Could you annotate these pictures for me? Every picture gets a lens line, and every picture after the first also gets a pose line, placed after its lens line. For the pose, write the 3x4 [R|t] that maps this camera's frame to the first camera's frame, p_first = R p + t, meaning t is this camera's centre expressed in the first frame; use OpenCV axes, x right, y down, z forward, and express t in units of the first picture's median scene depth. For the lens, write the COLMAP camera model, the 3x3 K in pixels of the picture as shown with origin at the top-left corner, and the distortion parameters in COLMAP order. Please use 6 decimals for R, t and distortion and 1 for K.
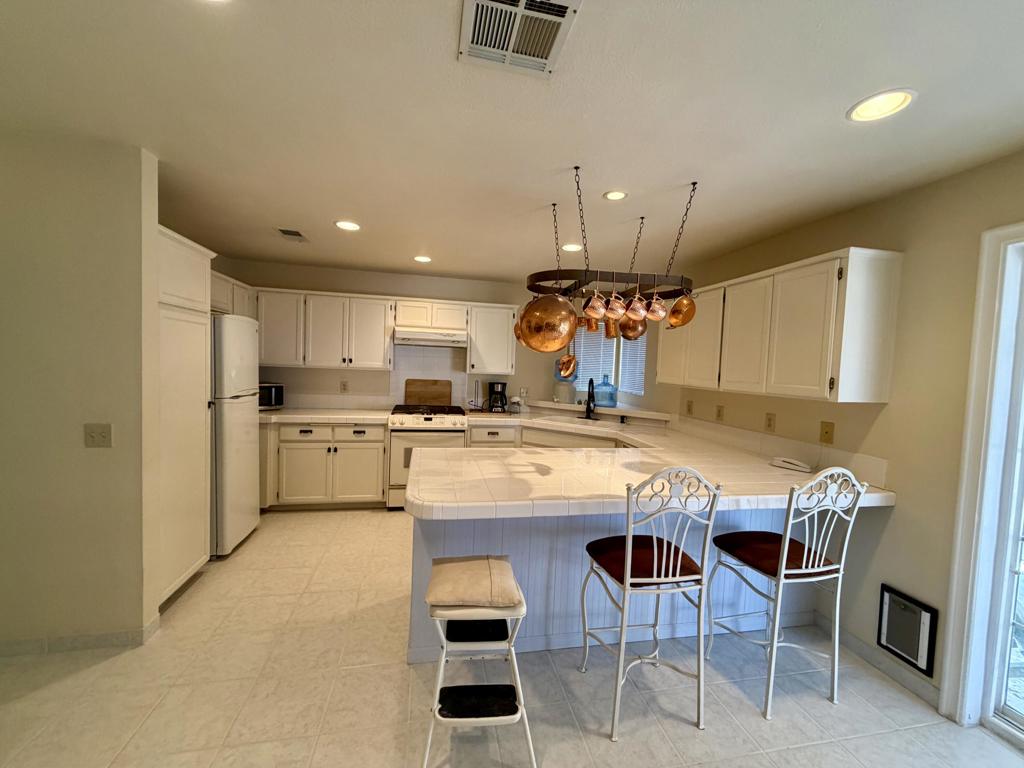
lens RADIAL K [[407.2, 0, 512.3], [0, 407.2, 384.5], [0, 0, 1]] dist [0.001613, 0.000001]
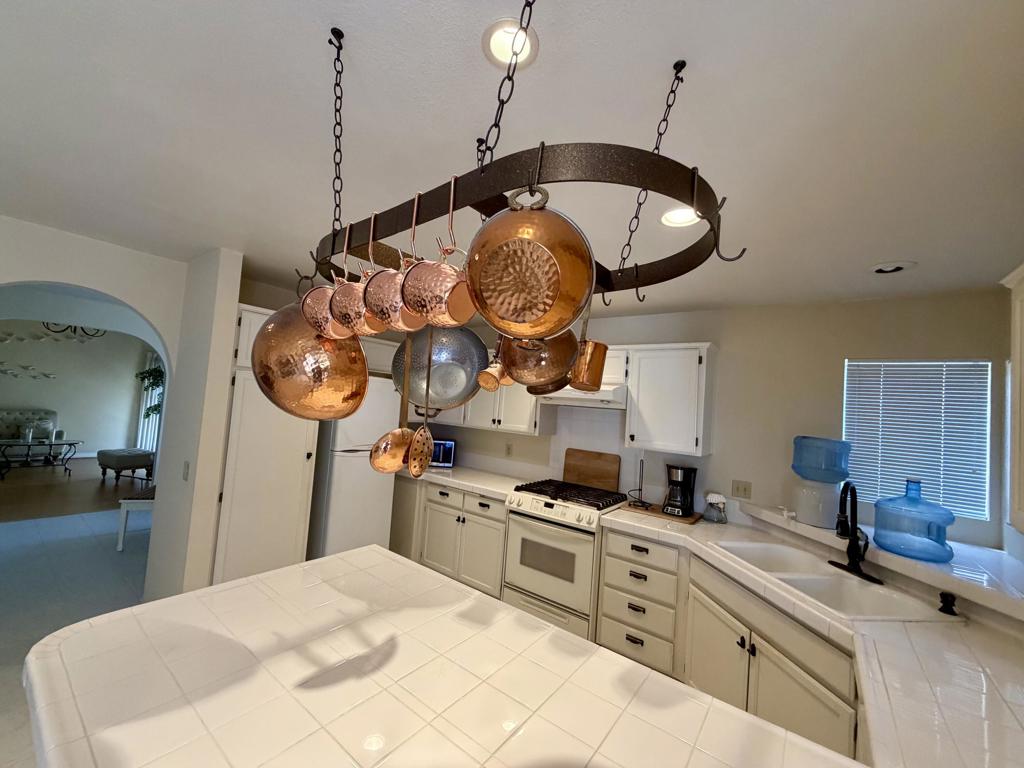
lens RADIAL K [[407.2, 0, 509.7], [0, 407.2, 383.5], [0, 0, 1]] dist [0.001613, 0.000001]
pose [[0.659426, -0.032558, -0.751064, 0.298448], [-0.084707, 0.989481, -0.117265, -0.039396], [0.746982, 0.140948, 0.649732, 0.420748]]
